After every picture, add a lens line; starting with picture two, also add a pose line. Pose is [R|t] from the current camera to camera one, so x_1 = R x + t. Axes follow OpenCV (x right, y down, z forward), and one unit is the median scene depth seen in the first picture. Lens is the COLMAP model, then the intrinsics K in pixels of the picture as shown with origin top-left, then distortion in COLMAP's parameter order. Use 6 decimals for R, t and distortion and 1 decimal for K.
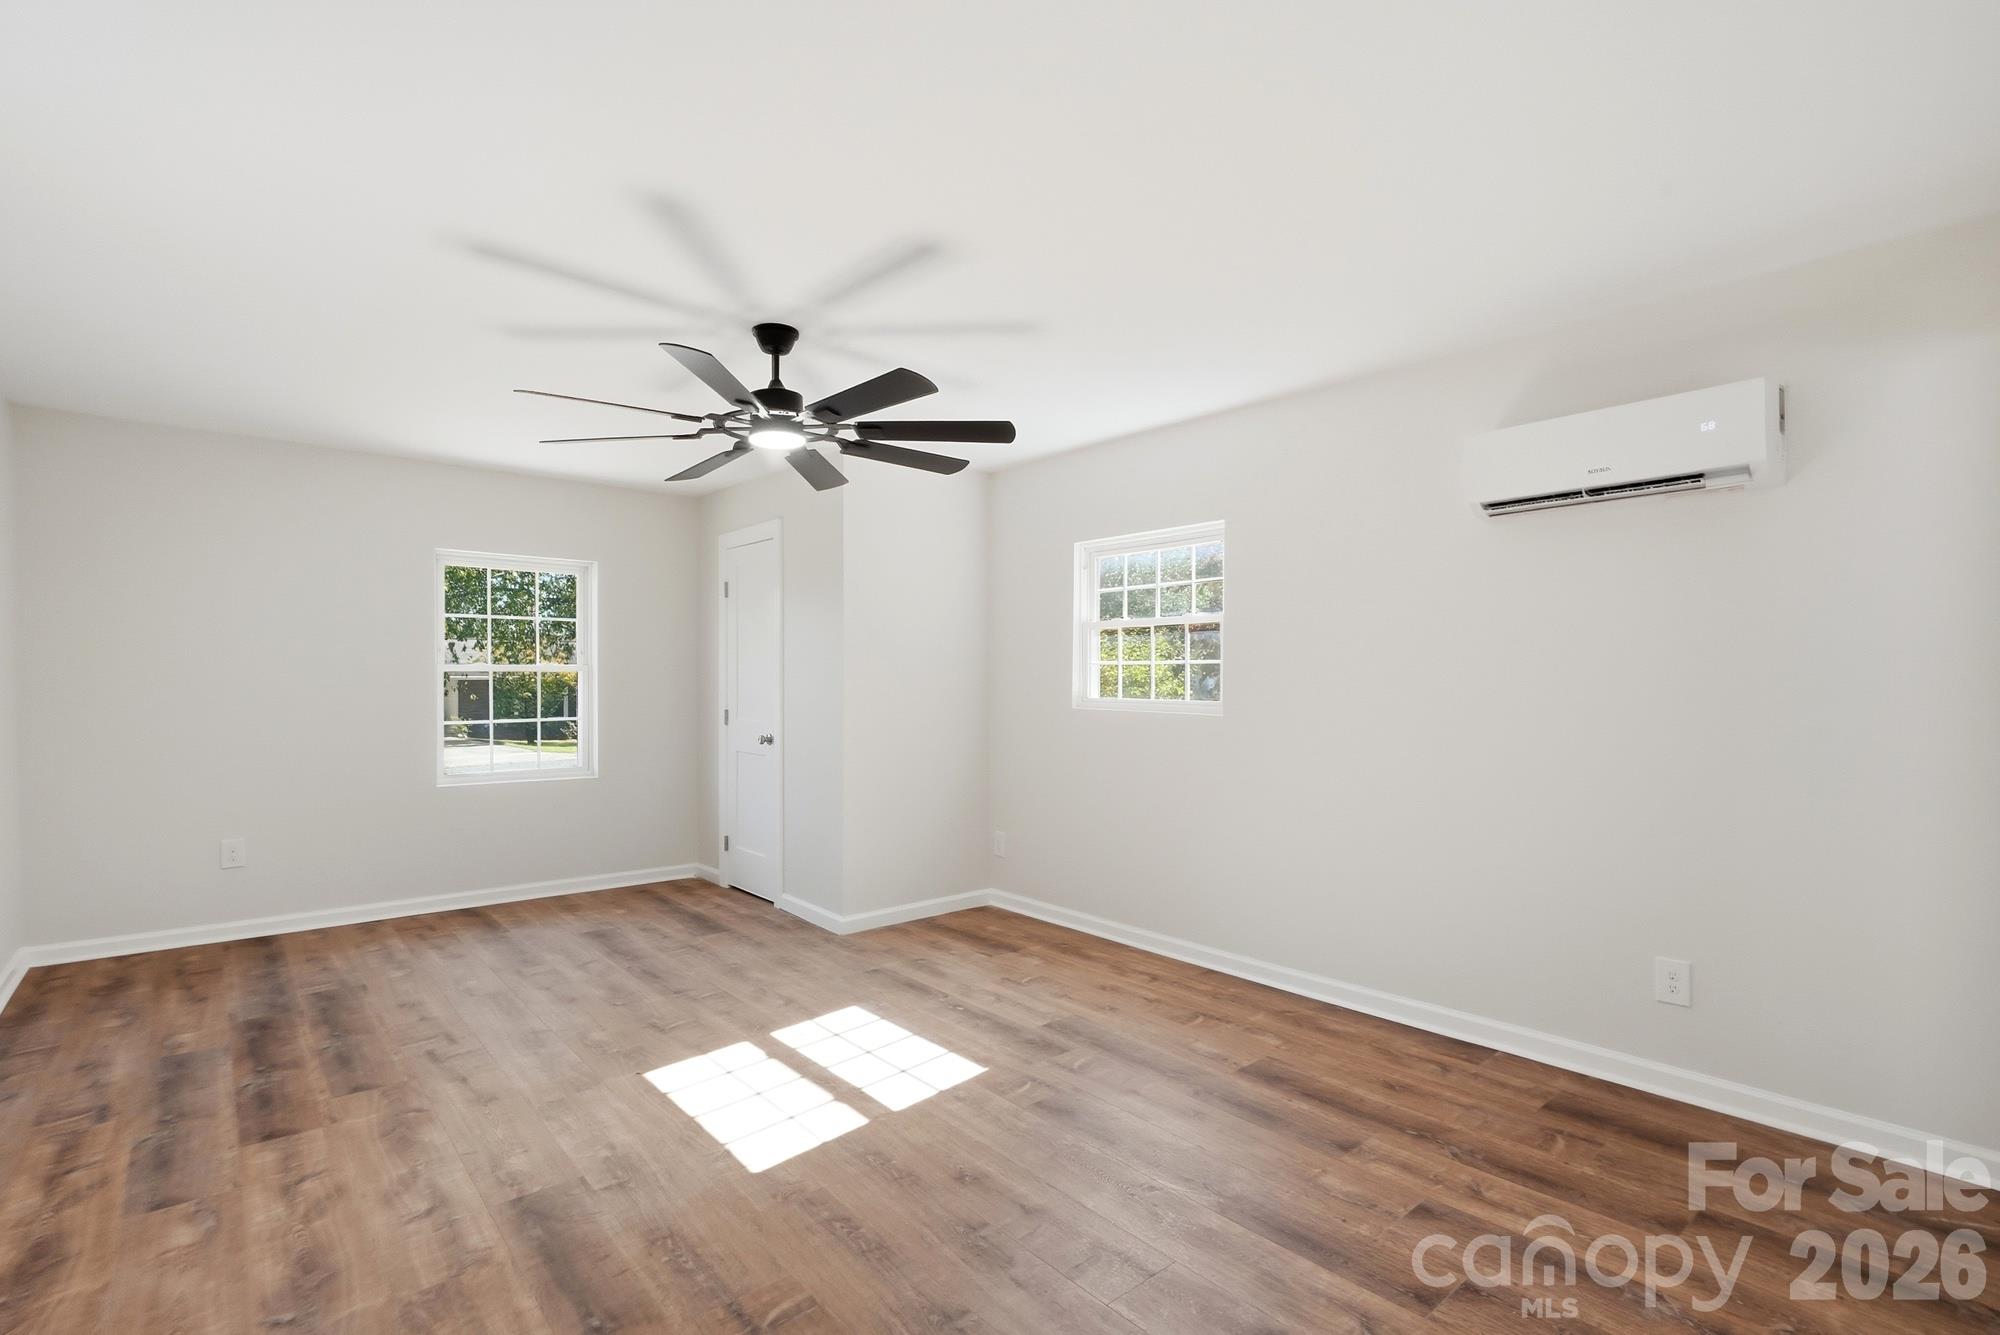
lens RADIAL K [[912.3, 0, 1008.8], [0, 912.3, 663.8], [0, 0, 1]] dist [0.001130, -0.000107]
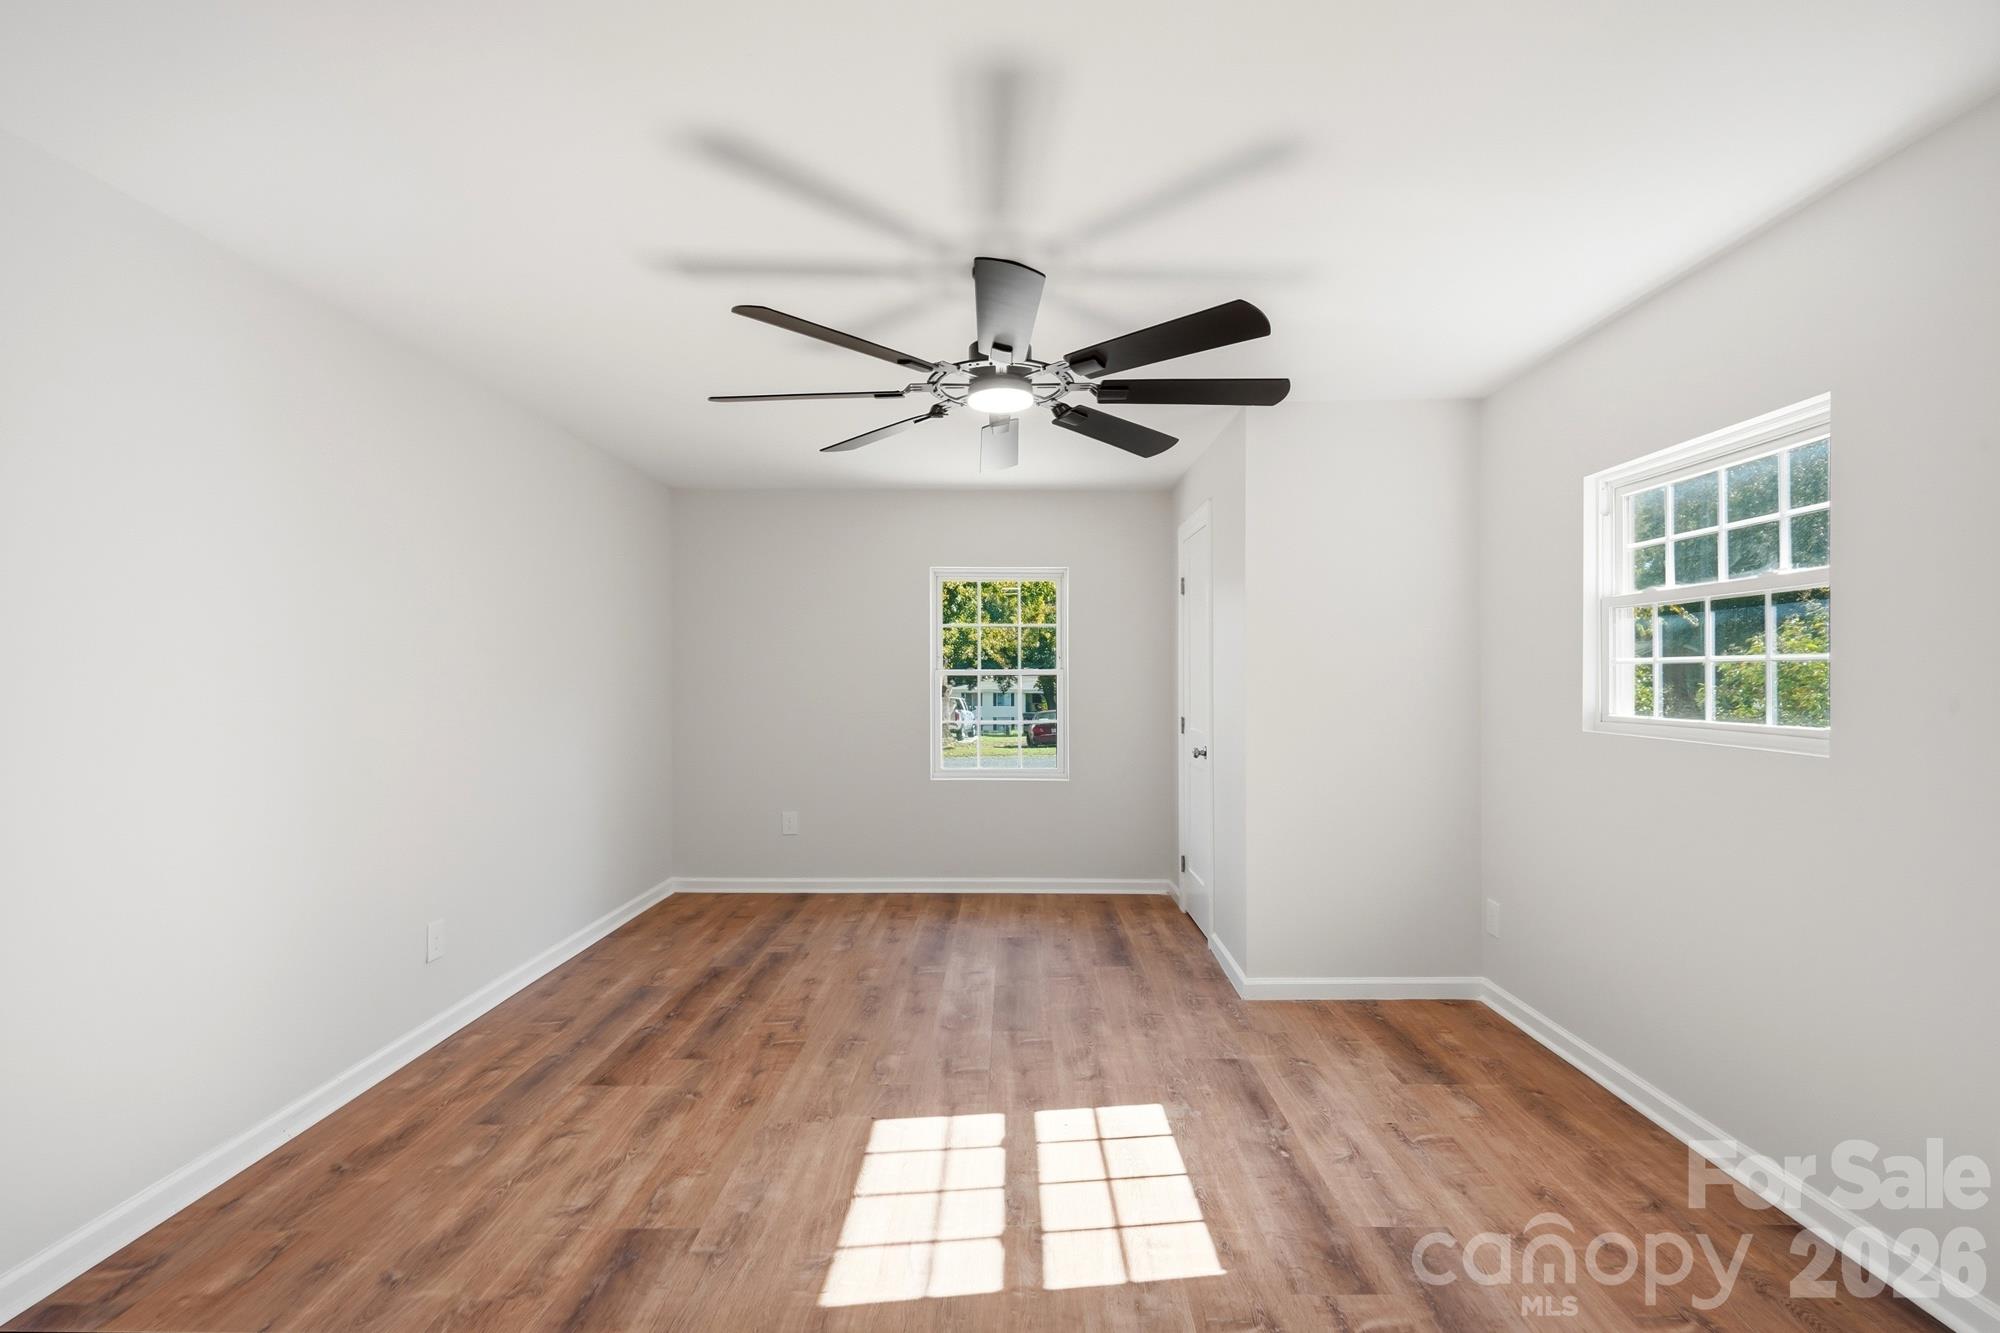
lens RADIAL K [[912.3, 0, 1008.8], [0, 912.3, 662.8], [0, 0, 1]] dist [0.001130, -0.000107]
pose [[0.763241, -0.012164, -0.646000, 0.234675], [0.012554, 0.999913, -0.003996, -0.003172], [0.645992, -0.005060, 0.763327, 0.308294]]
